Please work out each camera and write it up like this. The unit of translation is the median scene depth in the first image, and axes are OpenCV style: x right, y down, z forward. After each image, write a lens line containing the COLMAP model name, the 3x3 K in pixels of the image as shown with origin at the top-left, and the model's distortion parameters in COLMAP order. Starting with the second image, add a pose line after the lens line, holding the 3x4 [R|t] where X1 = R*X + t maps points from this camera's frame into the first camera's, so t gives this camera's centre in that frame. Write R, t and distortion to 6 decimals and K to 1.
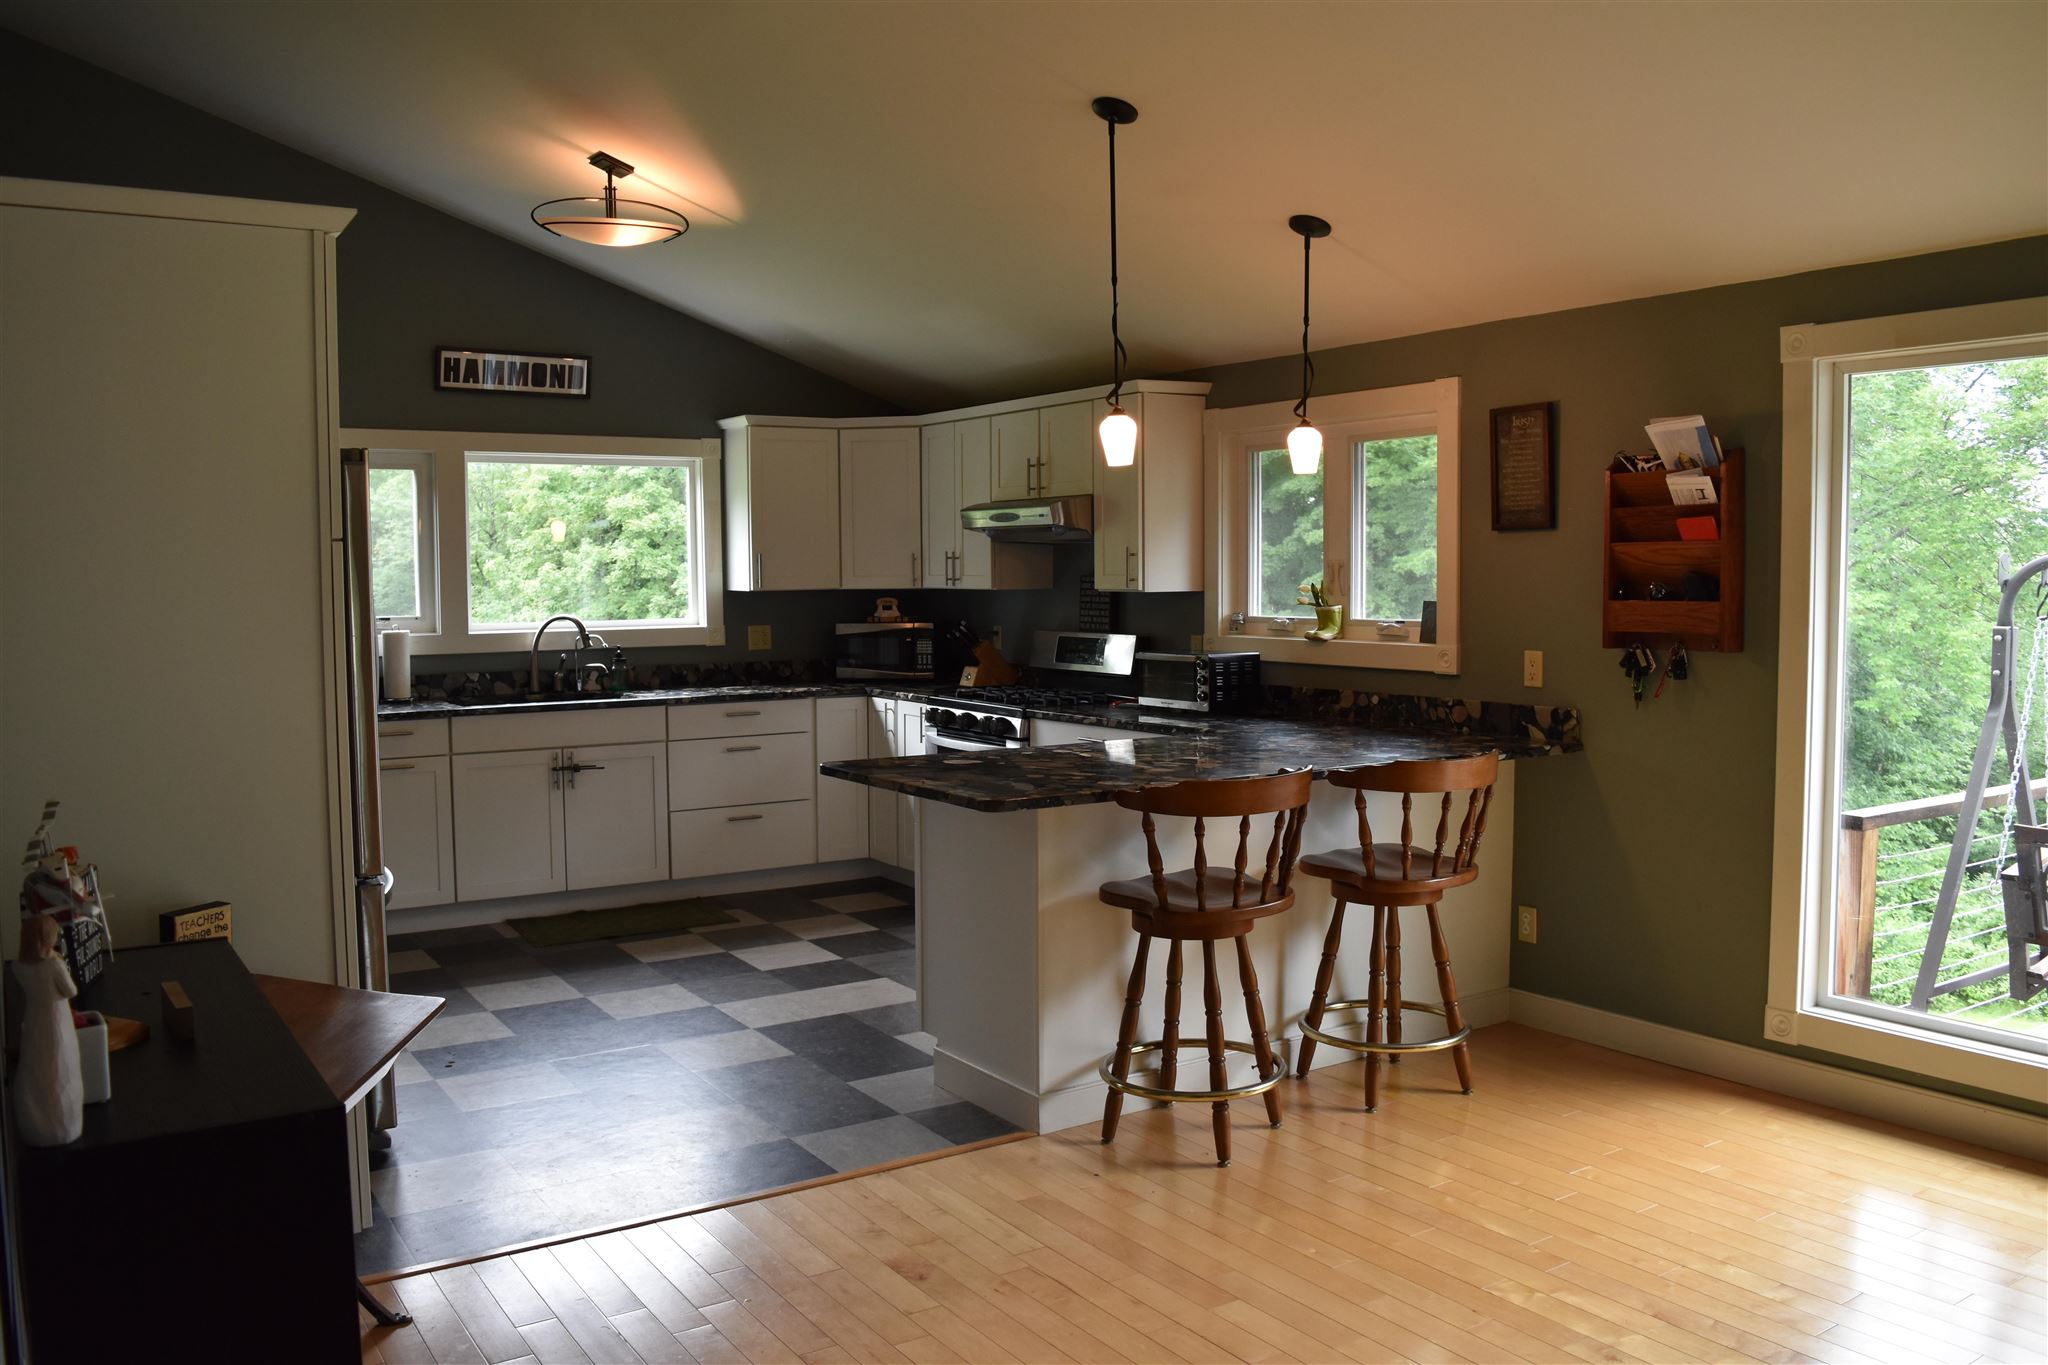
lens RADIAL K [[1606.3, 0, 1024.0], [0, 1606.3, 682.5], [0, 0, 1]] dist [-0.090726, 0.015277]
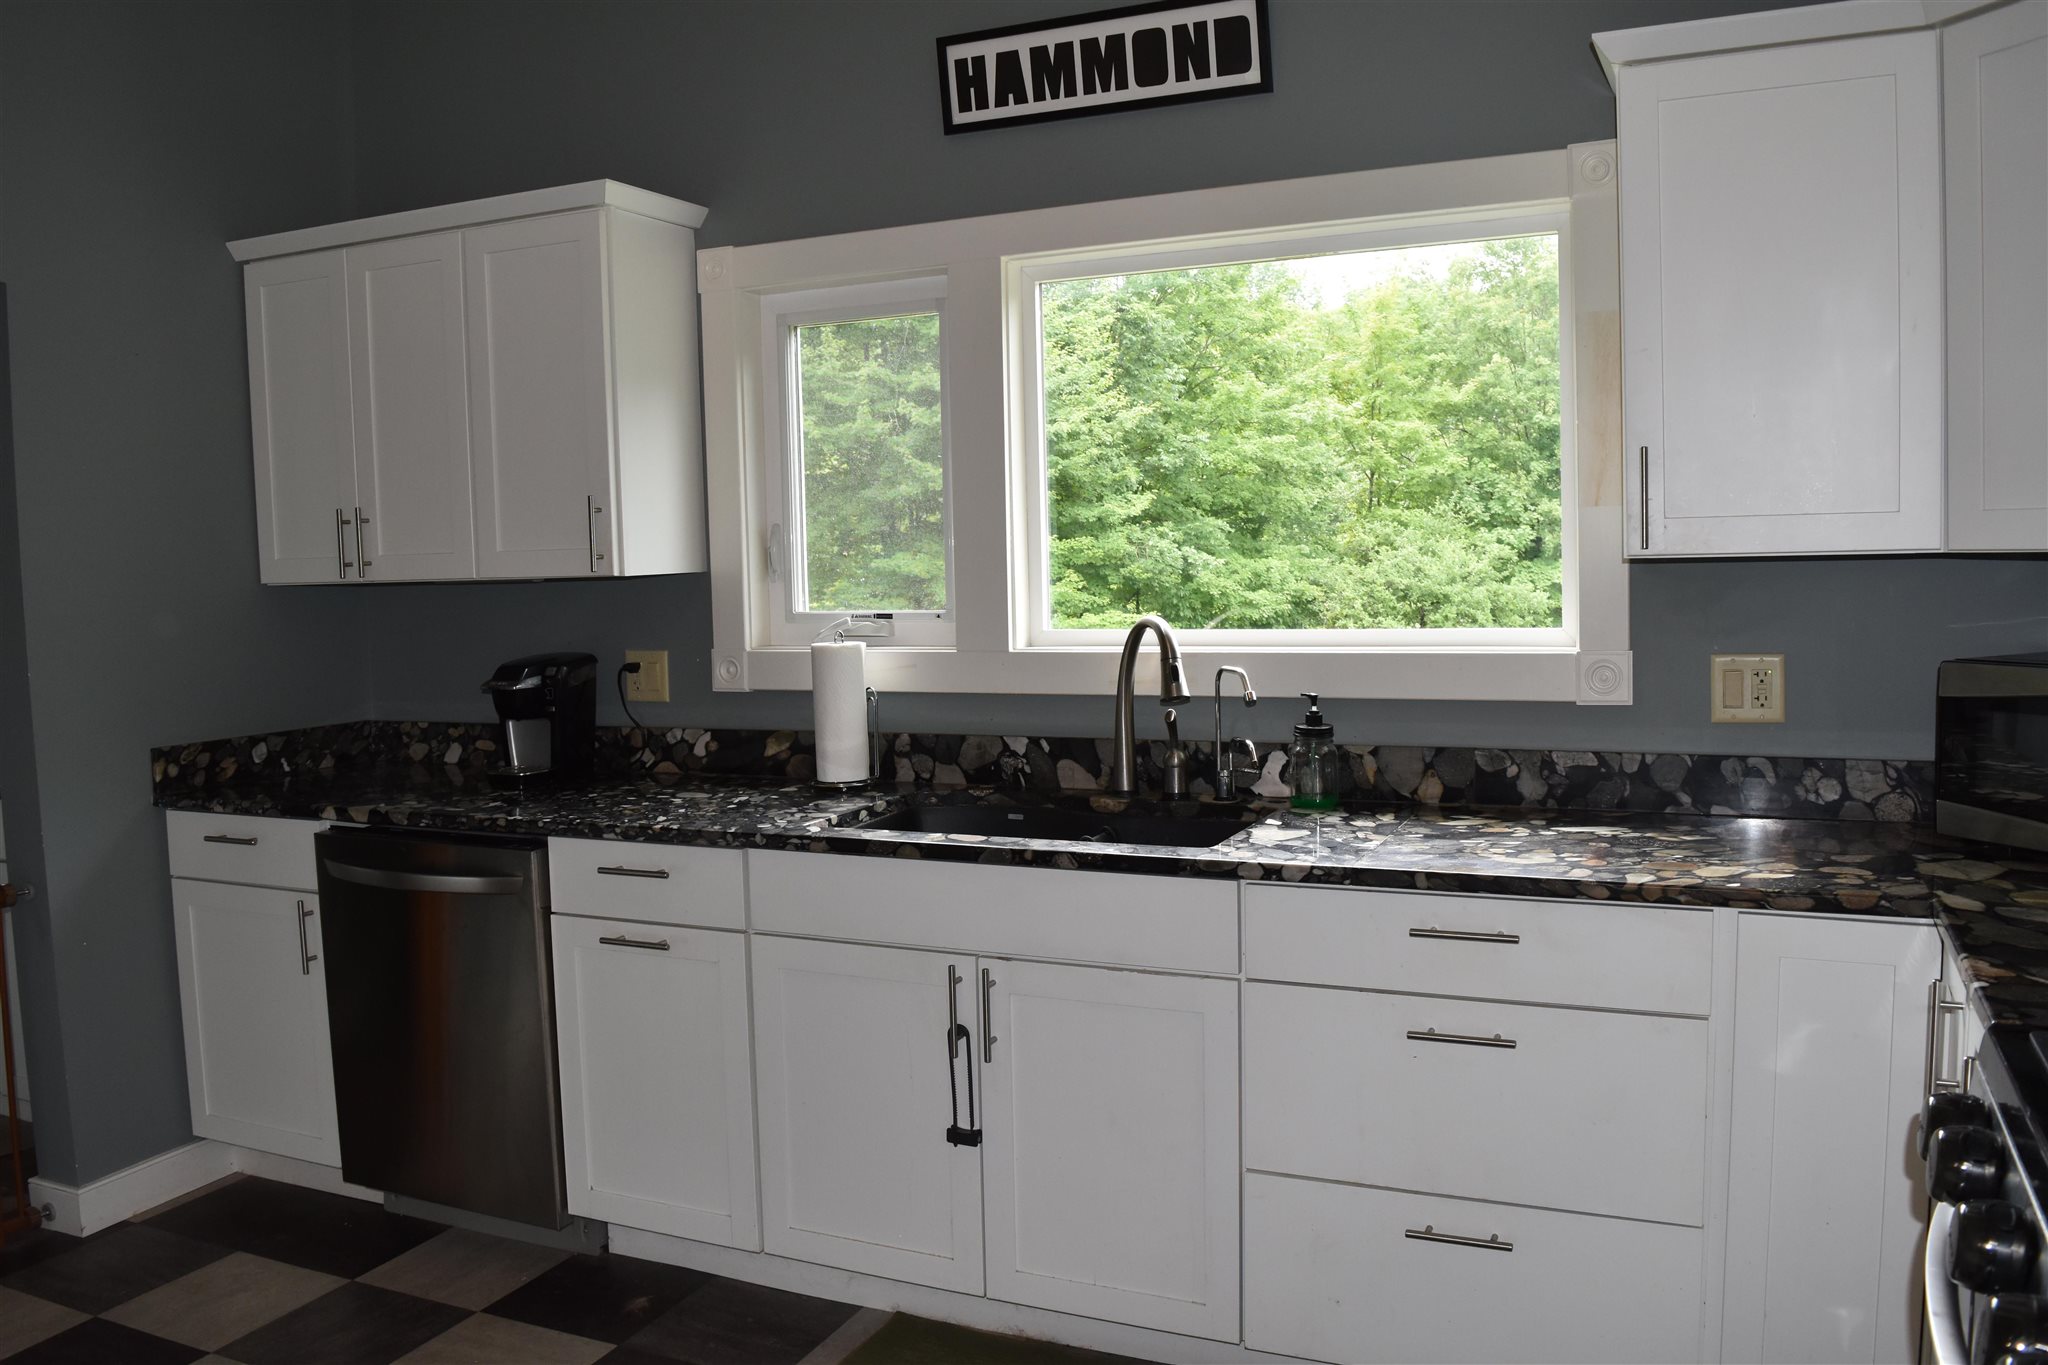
lens RADIAL K [[1606.3, 0, 1024.0], [0, 1606.3, 682.5], [0, 0, 1]] dist [-0.090726, 0.015277]
pose [[0.536823, 0.063827, -0.841277, 0.048970], [-0.034329, 0.997961, 0.053808, -0.047669], [0.842996, -0.000005, 0.537920, 0.758147]]
